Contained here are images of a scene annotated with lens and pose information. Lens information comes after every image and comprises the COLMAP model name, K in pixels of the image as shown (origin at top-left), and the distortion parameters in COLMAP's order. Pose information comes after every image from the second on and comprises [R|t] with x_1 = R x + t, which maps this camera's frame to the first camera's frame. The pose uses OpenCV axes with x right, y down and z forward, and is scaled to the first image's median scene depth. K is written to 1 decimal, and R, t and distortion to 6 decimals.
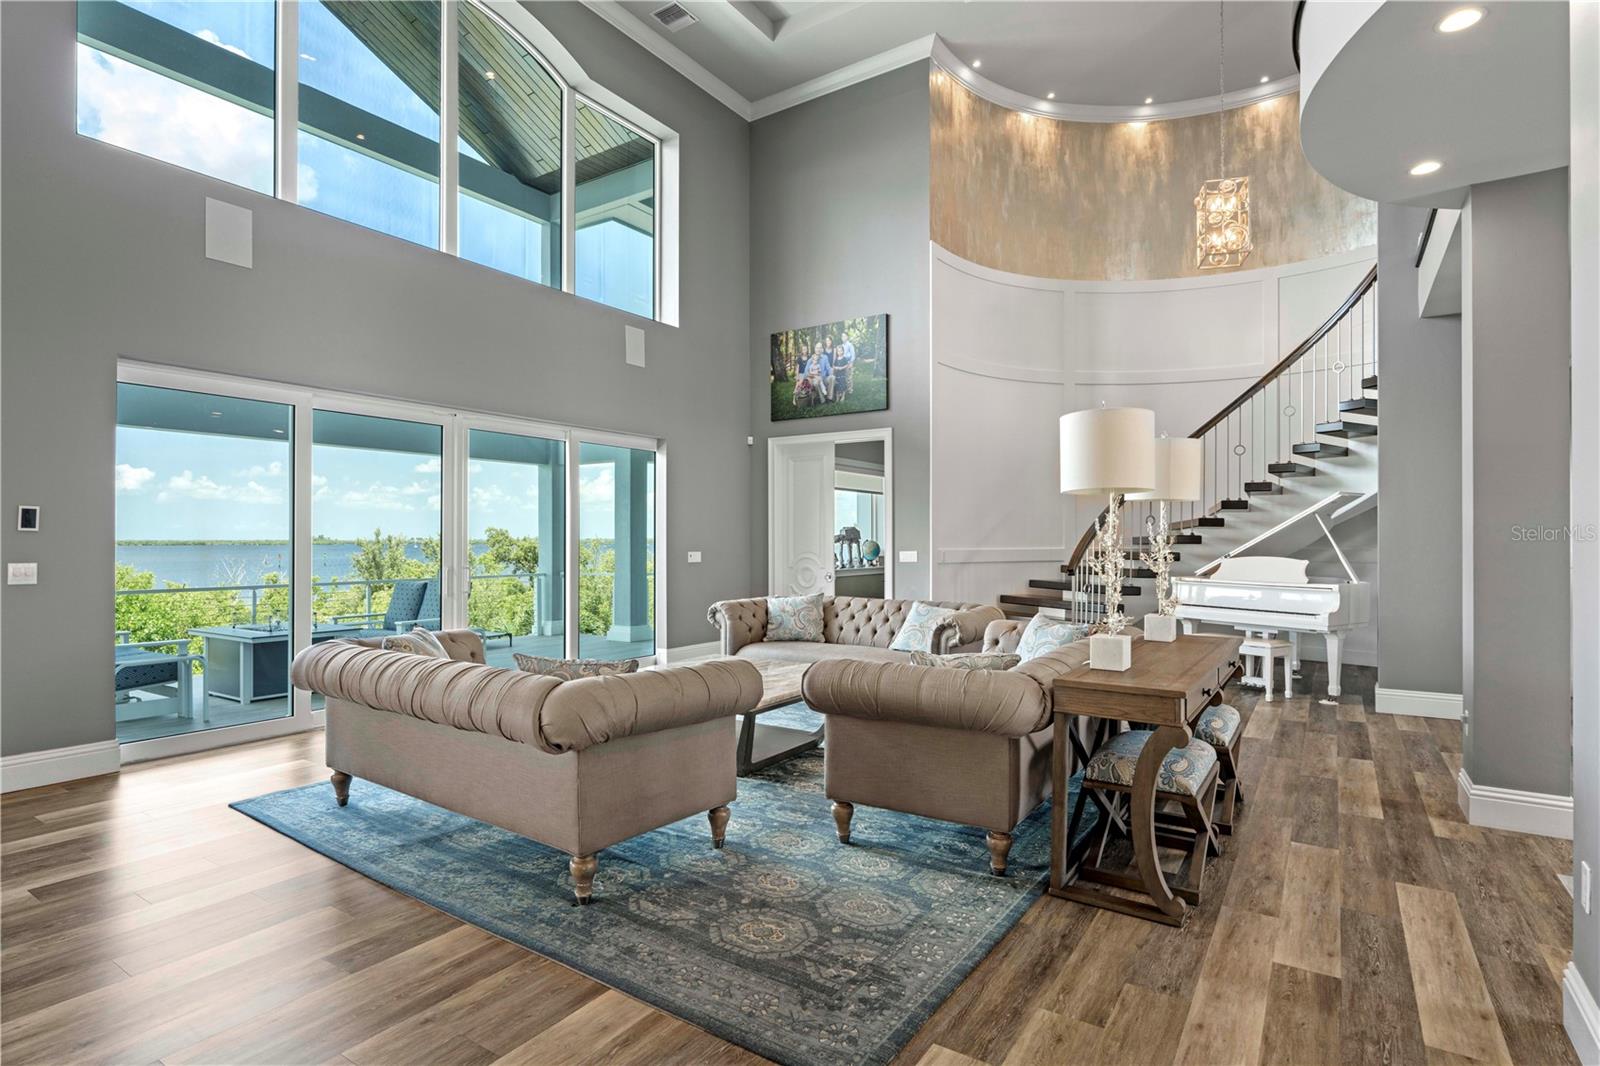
lens RADIAL K [[808.7, 0, 794.0], [0, 808.7, 531.1], [0, 0, 1]] dist [-0.005861, 0.000824]
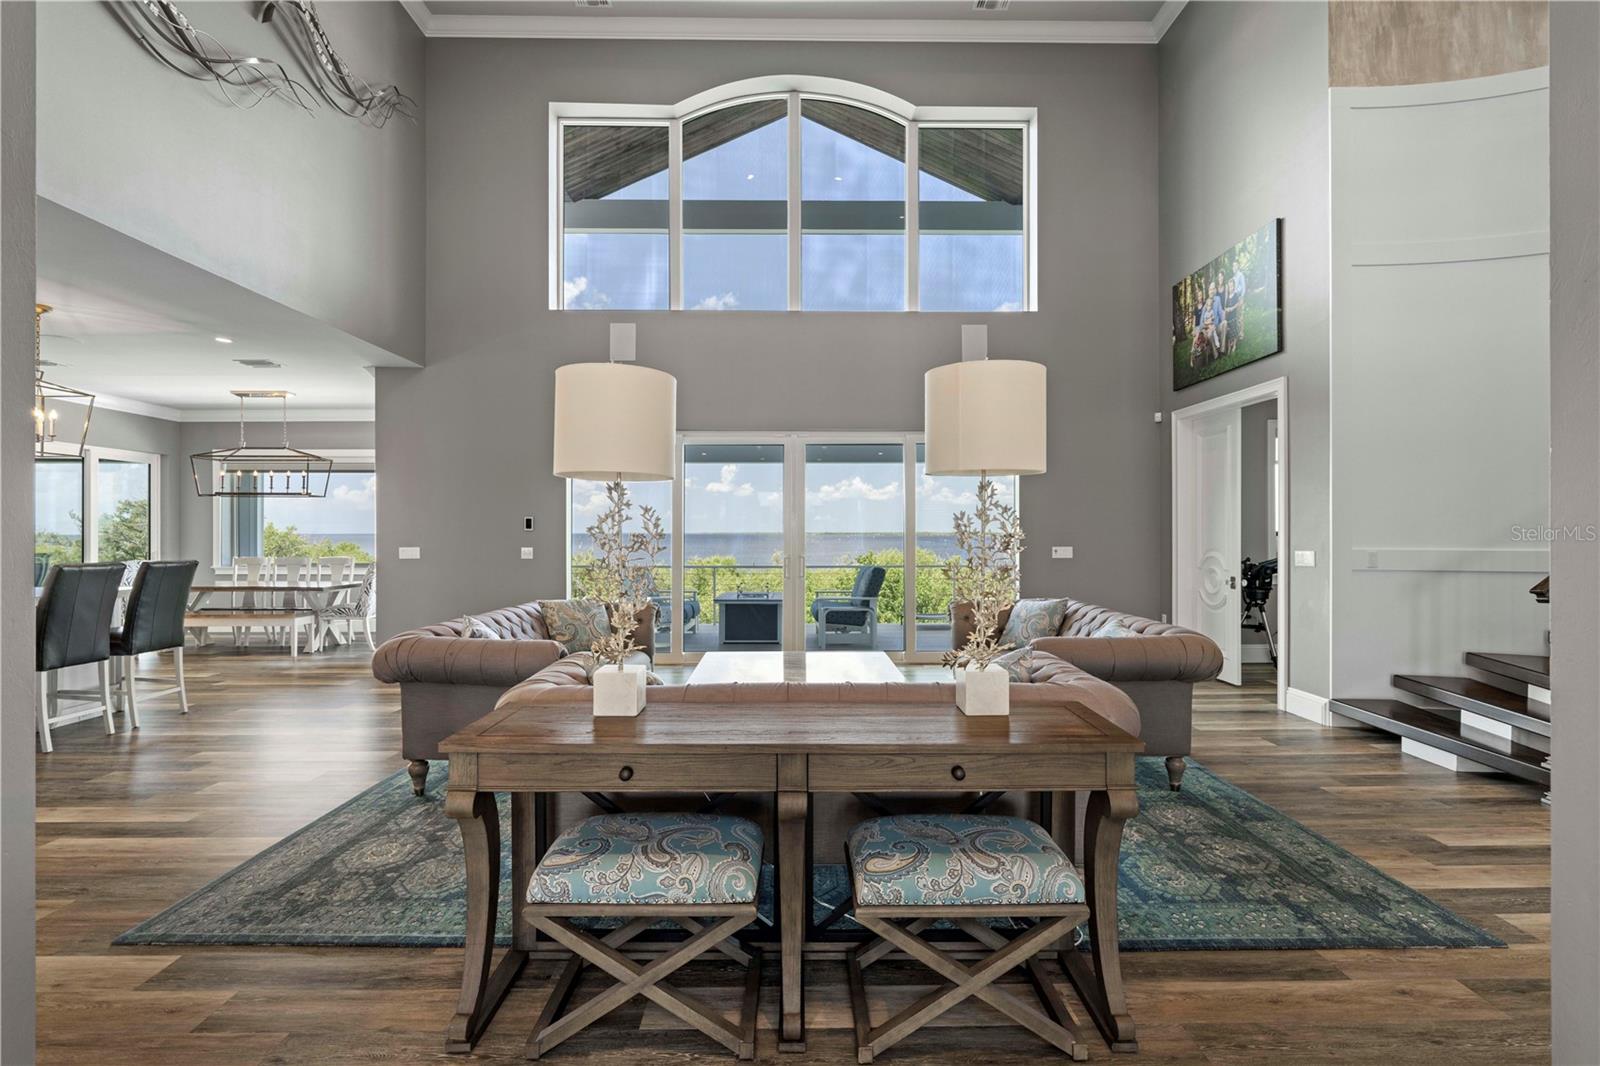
lens RADIAL K [[721.3, 0, 803.3], [0, 721.3, 537.6], [0, 0, 1]] dist [-0.007935, 0.001764]
pose [[0.576905, 0.004066, -0.816801, 0.375953], [0.009638, 0.999884, 0.011785, 0.002079], [0.816754, -0.014671, 0.576799, 0.274463]]
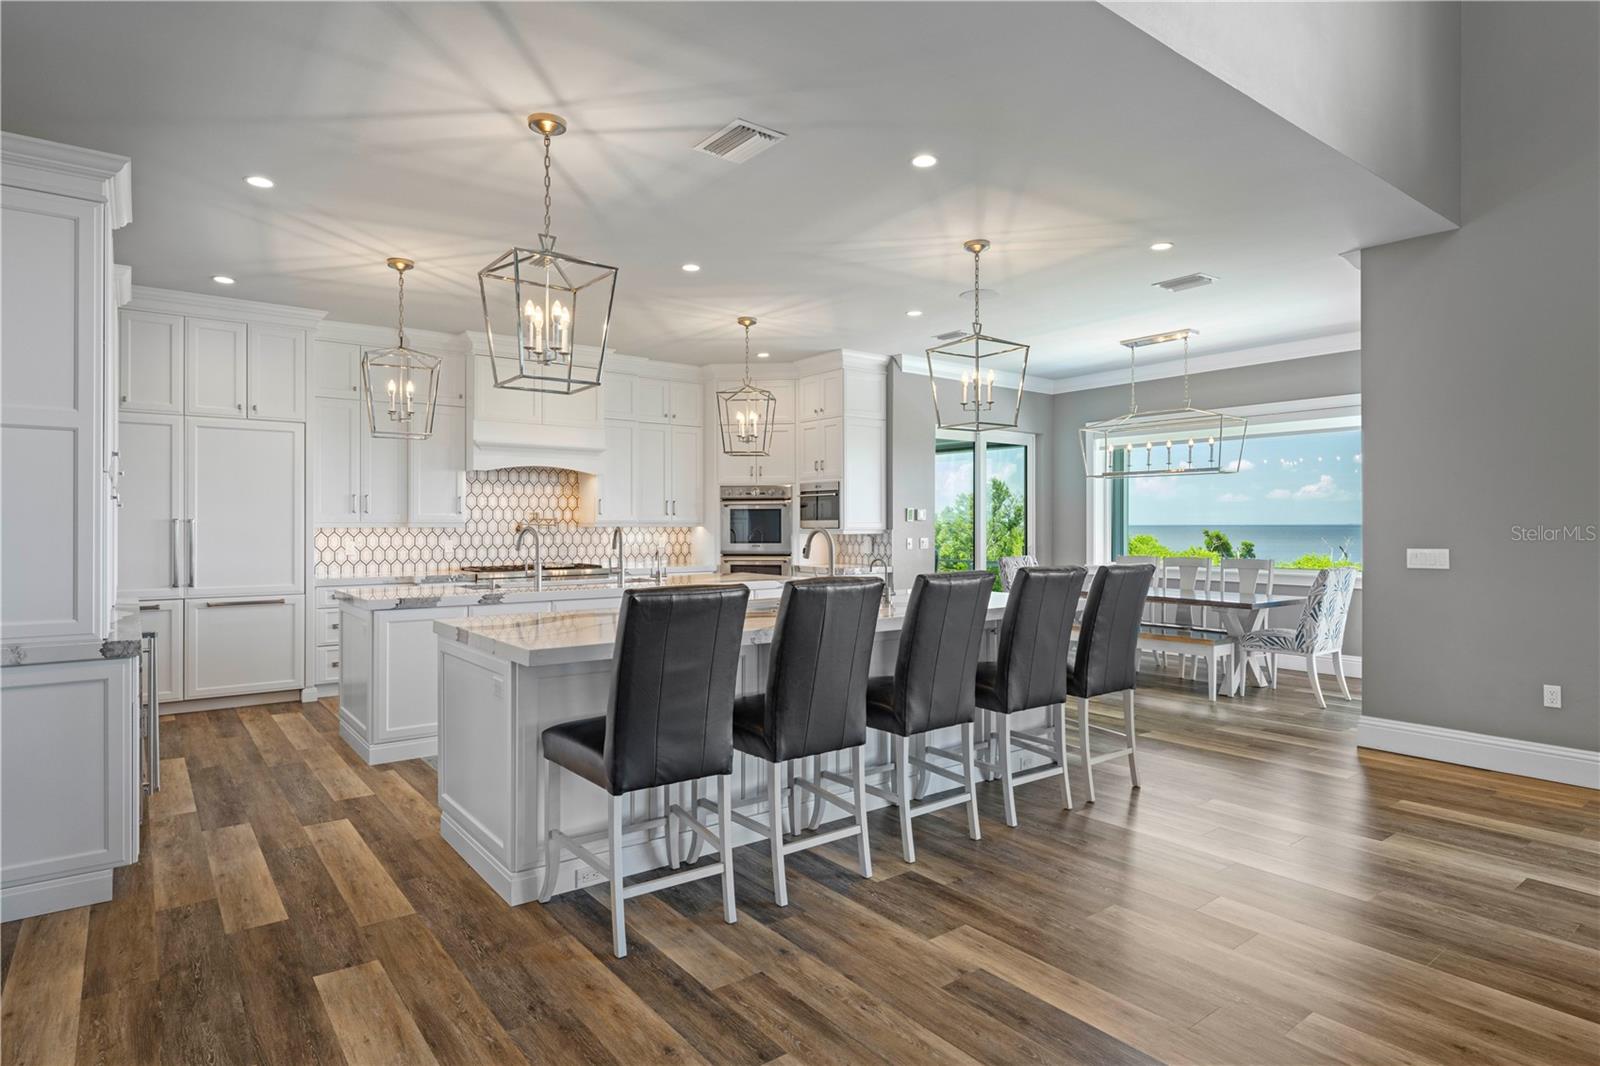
lens RADIAL K [[883.5, 0, 796.3], [0, 883.5, 521.6], [0, 0, 1]] dist [-0.013257, 0.005105]
pose [[-0.315774, -0.005081, -0.948821, 0.118967], [0.010098, 0.999911, -0.008716, 0.001486], [0.948781, -0.012334, -0.315695, 0.169158]]
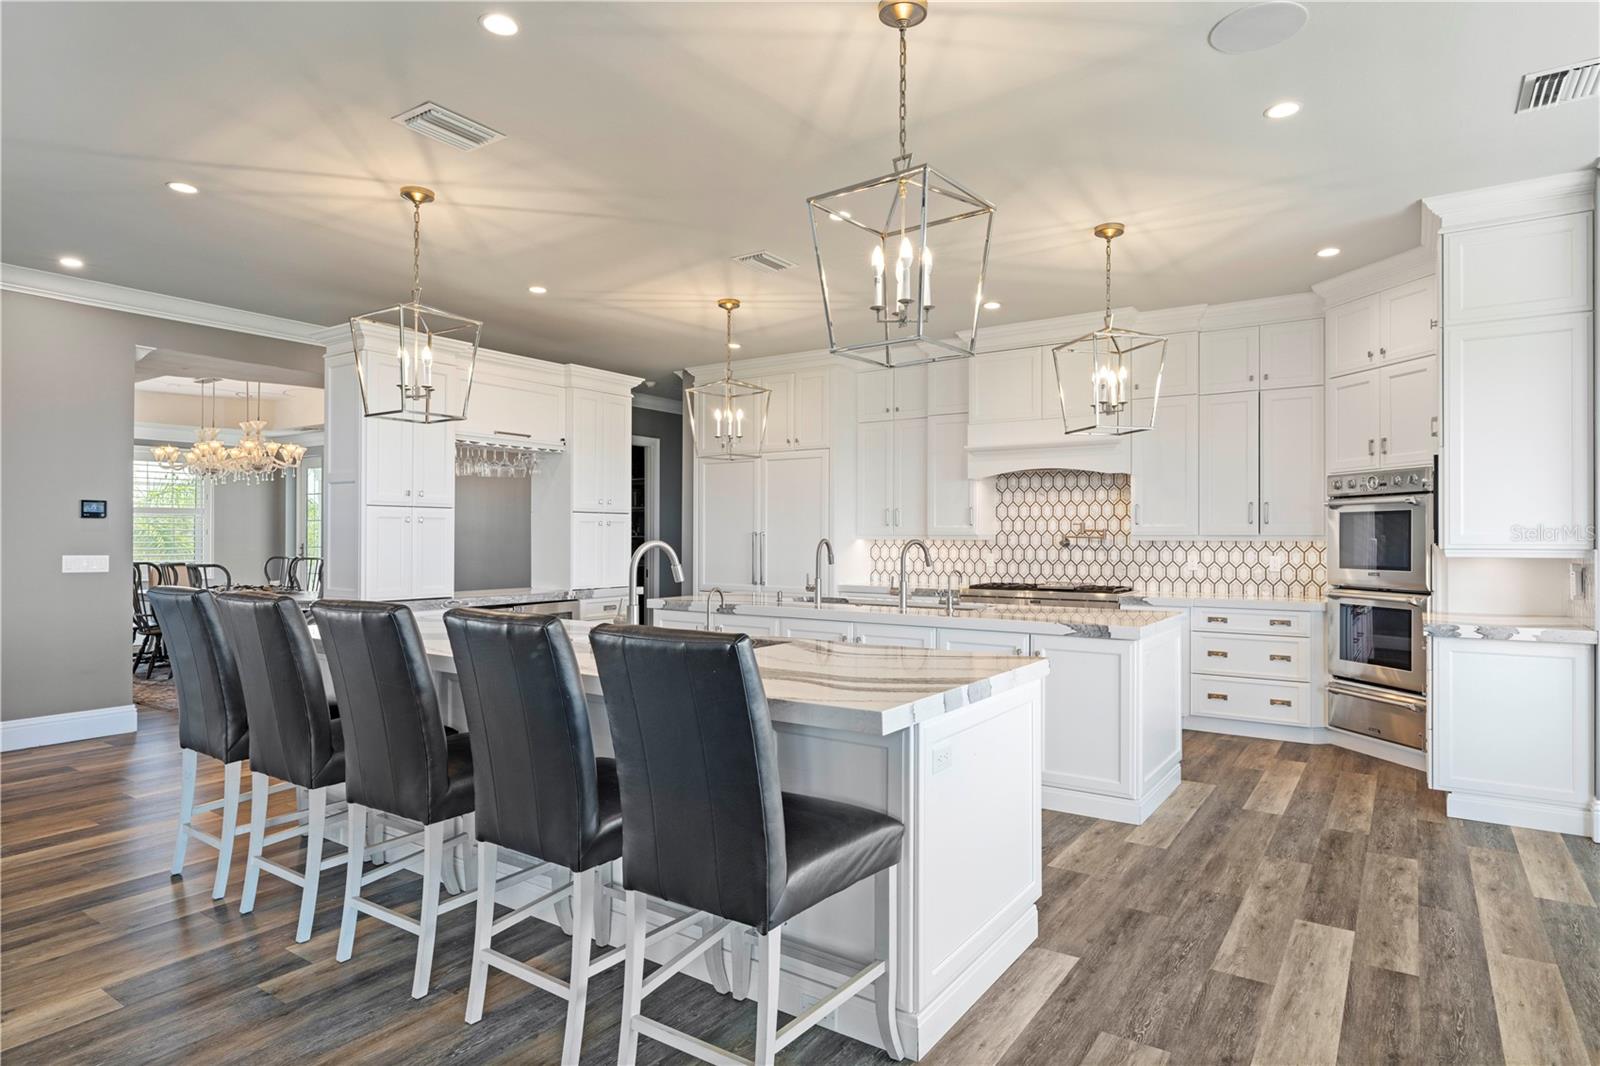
lens RADIAL K [[883.5, 0, 791.6], [0, 883.5, 537.2], [0, 0, 1]] dist [-0.013257, 0.005105]
pose [[-0.999923, -0.003467, 0.011889, -0.426310], [-0.003585, 0.999945, -0.009845, 0.002424], [-0.011854, -0.009887, -0.999881, 0.400131]]
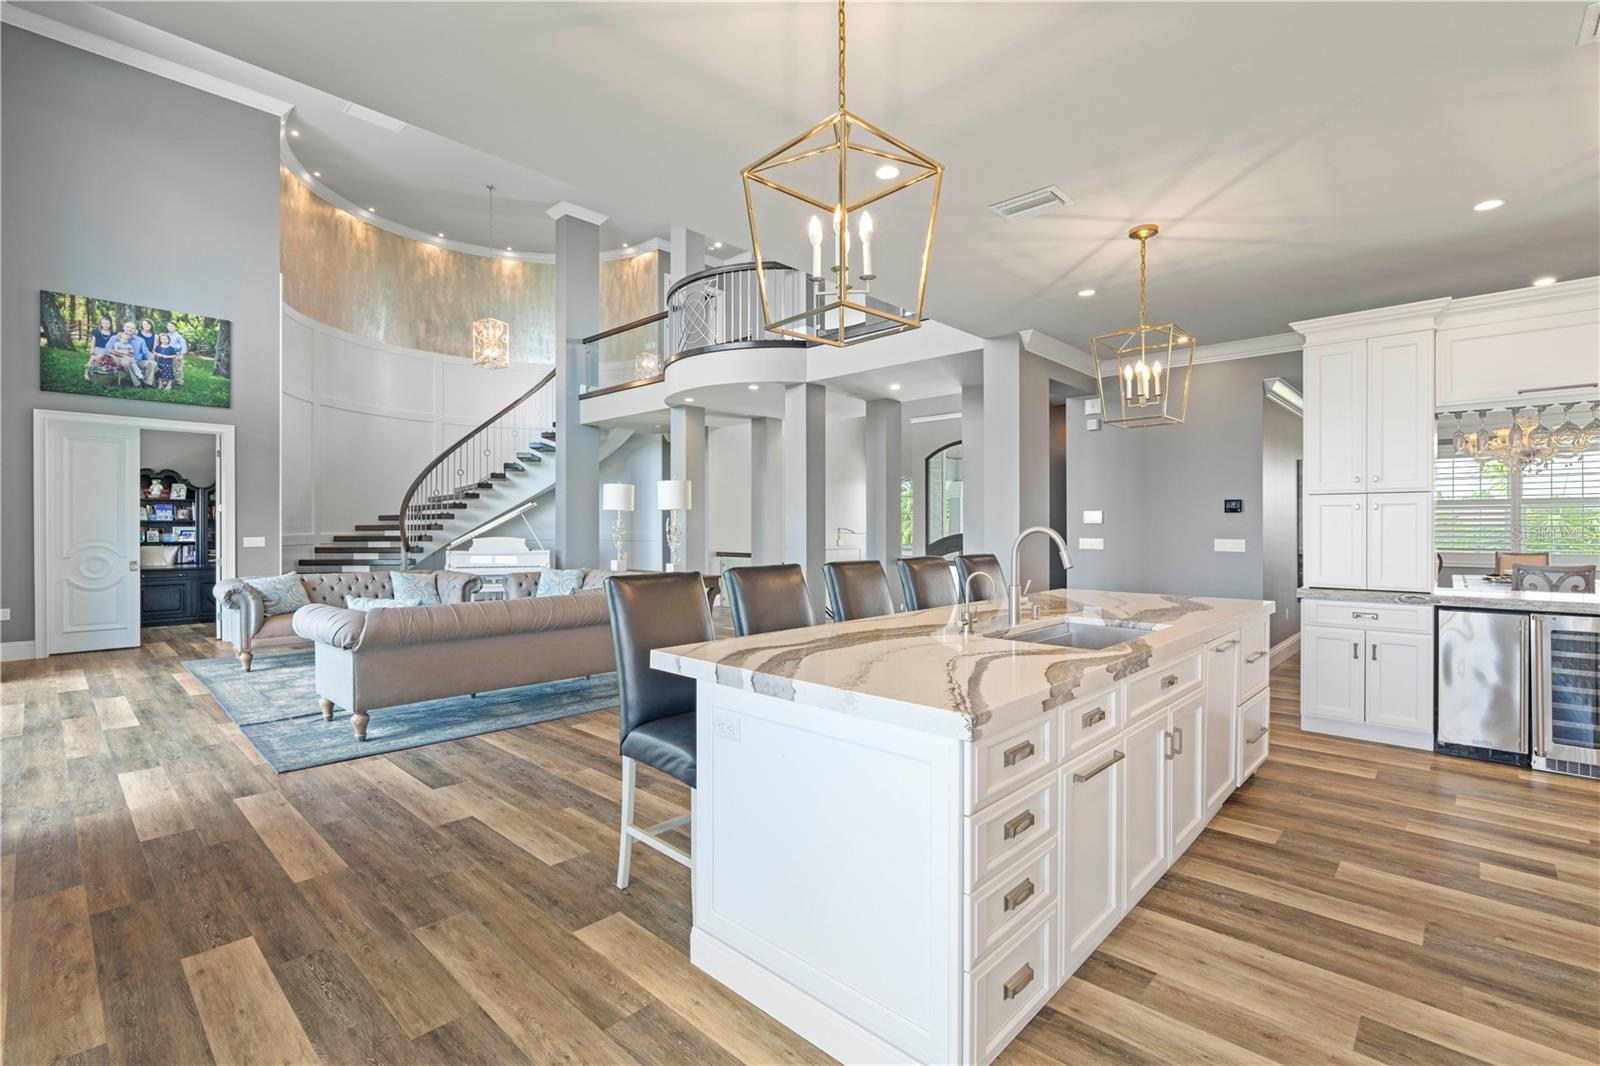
lens RADIAL K [[721.3, 0, 804.7], [0, 721.3, 528.1], [0, 0, 1]] dist [-0.007935, 0.001764]
pose [[0.154598, -0.001779, 0.987976, -0.694661], [-0.009324, 0.999951, 0.003260, 0.001249], [-0.987933, -0.009716, 0.154574, 0.075545]]
